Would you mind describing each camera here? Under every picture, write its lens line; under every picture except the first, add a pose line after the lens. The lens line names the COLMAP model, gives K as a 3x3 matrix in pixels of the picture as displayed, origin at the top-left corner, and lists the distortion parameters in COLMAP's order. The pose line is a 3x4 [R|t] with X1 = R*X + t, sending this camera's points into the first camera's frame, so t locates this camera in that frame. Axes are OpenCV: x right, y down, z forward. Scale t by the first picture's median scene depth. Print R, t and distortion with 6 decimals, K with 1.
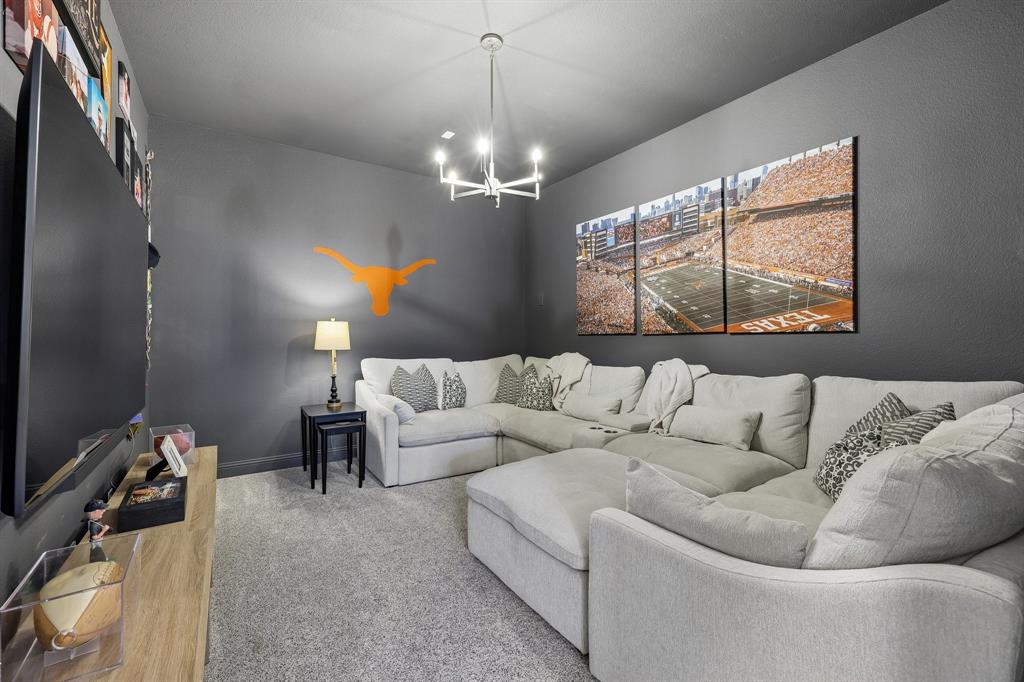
lens RADIAL K [[424.2, 0, 518.3], [0, 424.2, 338.1], [0, 0, 1]] dist [0.001900, 0.000350]
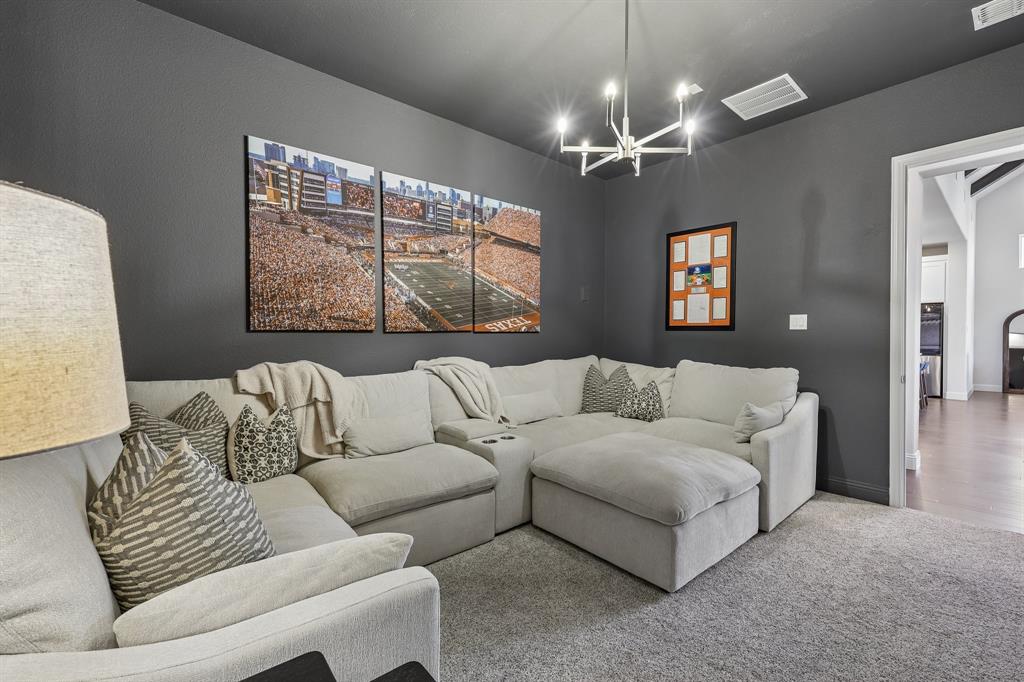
lens RADIAL K [[424.2, 0, 517.2], [0, 424.2, 342.1], [0, 0, 1]] dist [0.001900, 0.000350]
pose [[-0.094854, -0.009232, 0.995448, -0.600533], [0.004806, 0.999941, 0.009731, 0.004776], [-0.995480, 0.005707, -0.094804, 0.914472]]
